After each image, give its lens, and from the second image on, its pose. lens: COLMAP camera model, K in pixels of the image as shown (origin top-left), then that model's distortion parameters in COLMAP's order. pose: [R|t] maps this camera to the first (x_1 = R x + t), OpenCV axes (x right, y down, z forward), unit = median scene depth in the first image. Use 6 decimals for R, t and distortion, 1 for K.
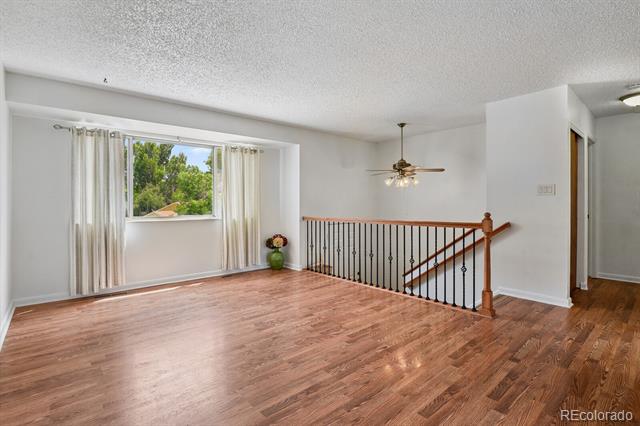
lens RADIAL K [[309.5, 0, 321.9], [0, 309.5, 204.2], [0, 0, 1]] dist [-0.012372, -0.000351]
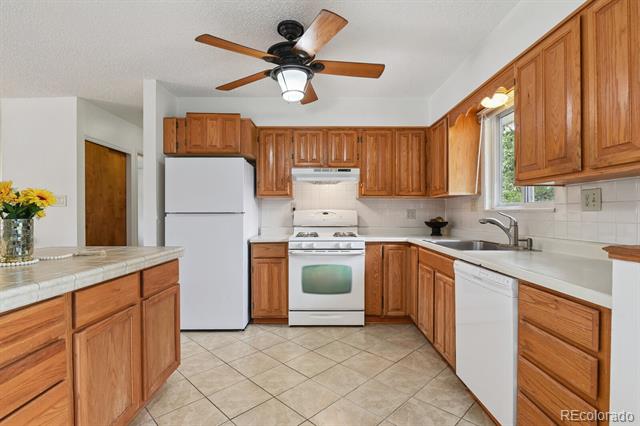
lens RADIAL K [[314.8, 0, 322.2], [0, 314.8, 214.6], [0, 0, 1]] dist [-0.004575, -0.000971]
pose [[0.657470, -0.001270, 0.753479, 0.477178], [0.002306, 0.999997, -0.000326, -0.001256], [-0.753477, 0.001952, 0.657471, -0.242110]]
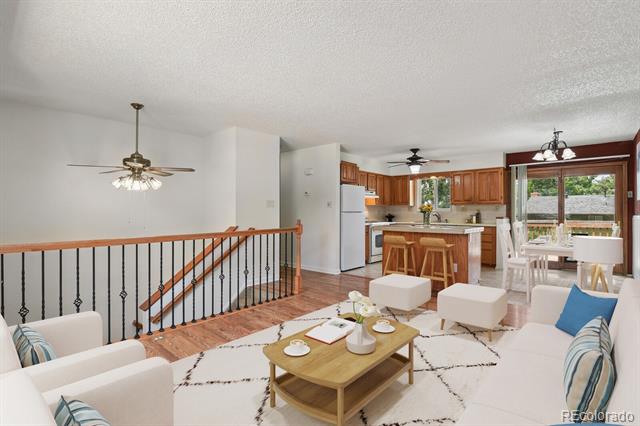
lens RADIAL K [[313.1, 0, 322.9], [0, 313.1, 211.5], [0, 0, 1]] dist [-0.010223, -0.000898]
pose [[-0.130853, 0.003591, 0.991395, -0.691228], [0.004044, 0.999987, -0.003089, -0.004149], [-0.991394, 0.003605, -0.130866, 0.855826]]
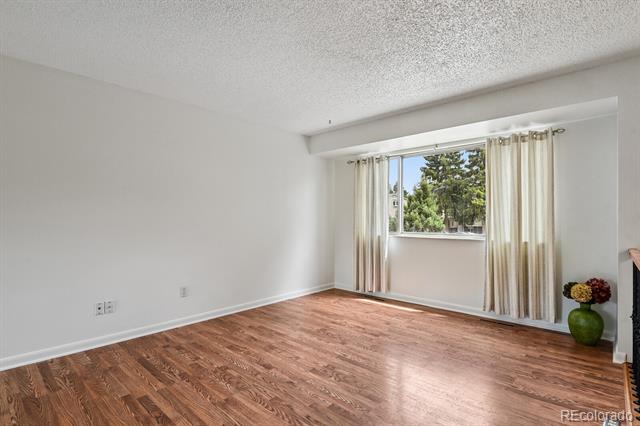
lens RADIAL K [[319.0, 0, 320.0], [0, 319.0, 213.0], [0, 0, 1]] dist [-0.003529, -0.000626]
pose [[0.112807, -0.011258, -0.993553, 0.480856], [-0.003536, 0.999925, -0.011732, -0.009405], [0.993611, 0.004837, 0.112759, 0.659526]]
